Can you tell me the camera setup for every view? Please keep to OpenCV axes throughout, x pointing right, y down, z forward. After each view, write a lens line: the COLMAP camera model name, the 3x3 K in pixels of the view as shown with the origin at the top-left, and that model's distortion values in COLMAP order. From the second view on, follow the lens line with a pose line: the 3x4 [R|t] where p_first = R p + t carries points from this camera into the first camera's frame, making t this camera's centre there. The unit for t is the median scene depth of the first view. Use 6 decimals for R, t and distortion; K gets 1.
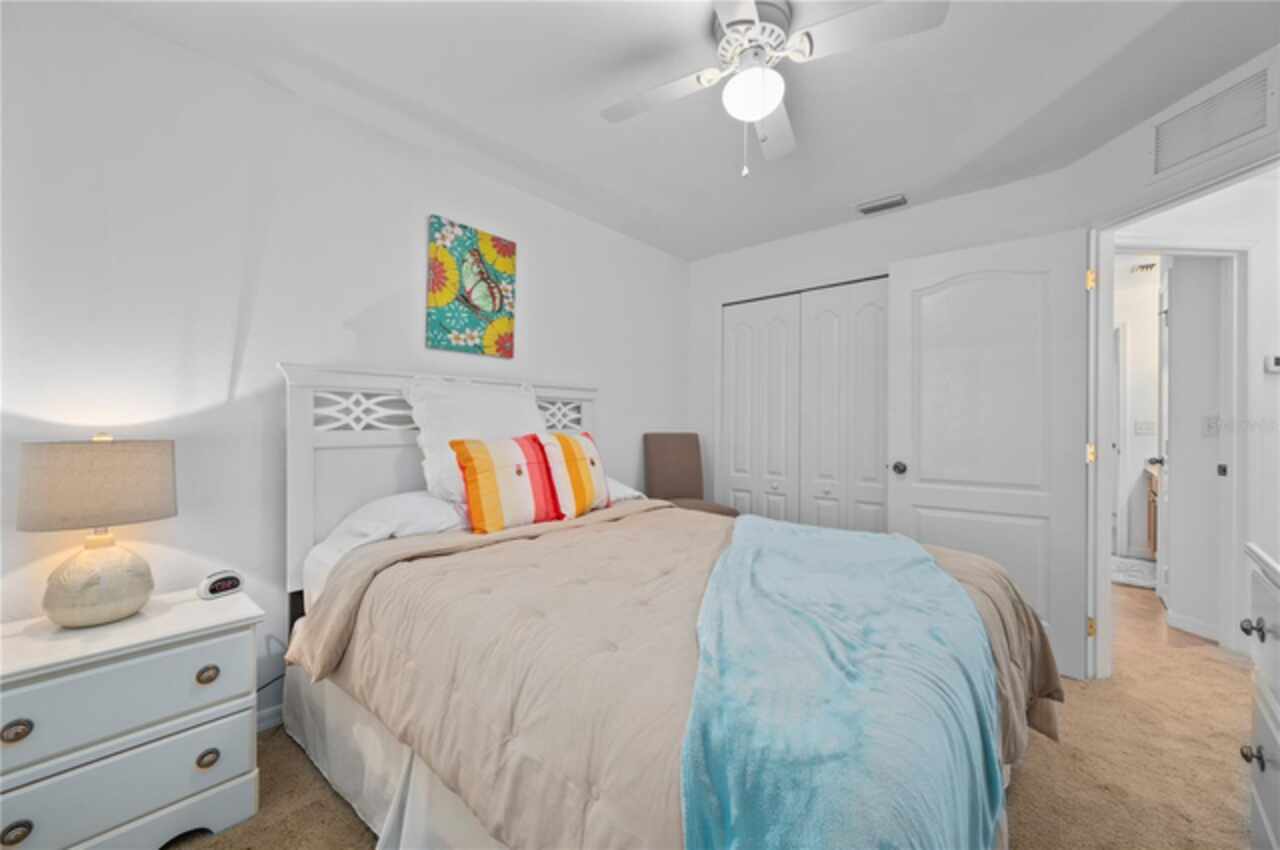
lens RADIAL K [[521.6, 0, 640.0], [0, 521.6, 421.7], [0, 0, 1]] dist [-0.000585, -0.000025]
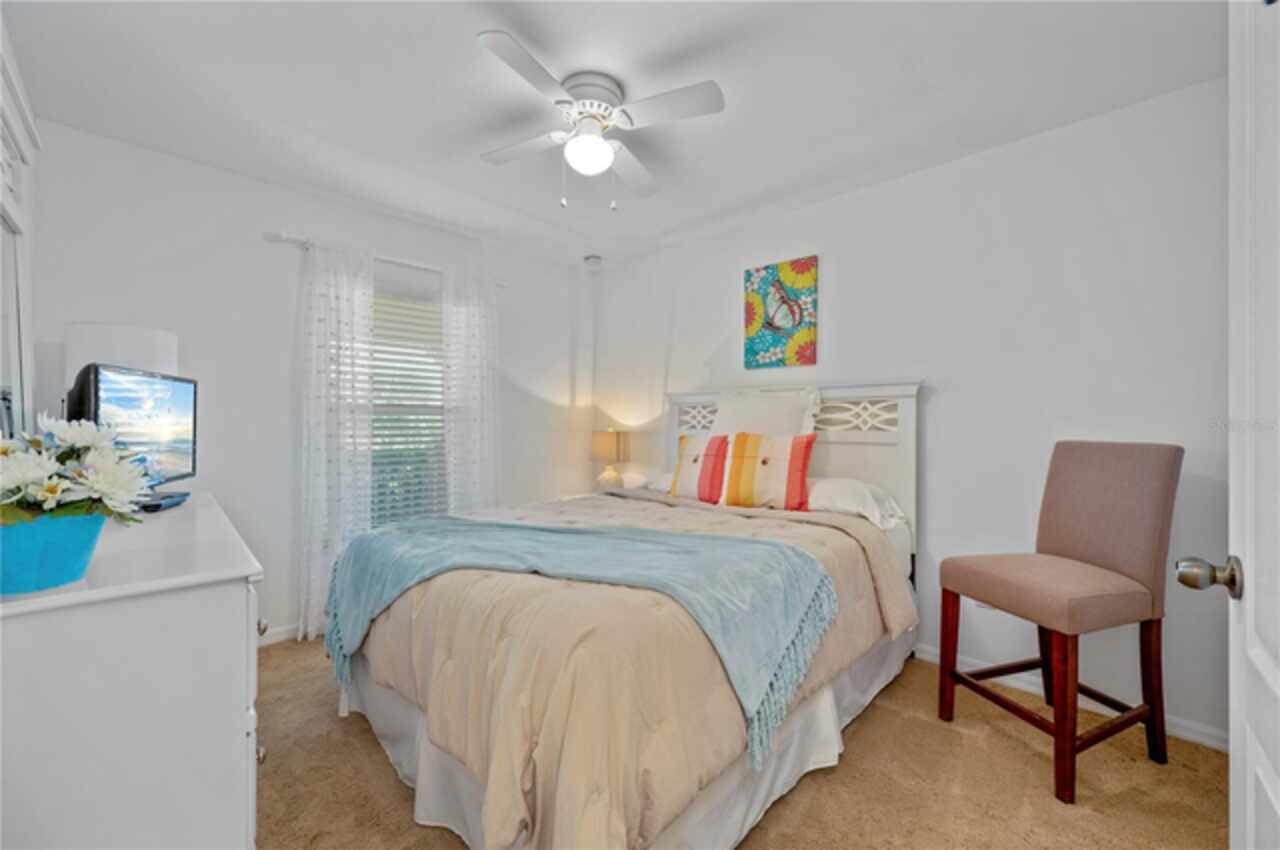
lens RADIAL K [[506.9, 0, 639.7], [0, 506.9, 421.0], [0, 0, 1]] dist [-0.000509, -0.000036]
pose [[-0.082318, -0.009675, -0.996559, 0.867989], [-0.001265, 0.999953, -0.009603, 0.006593], [0.996605, 0.000470, -0.082326, 0.773597]]
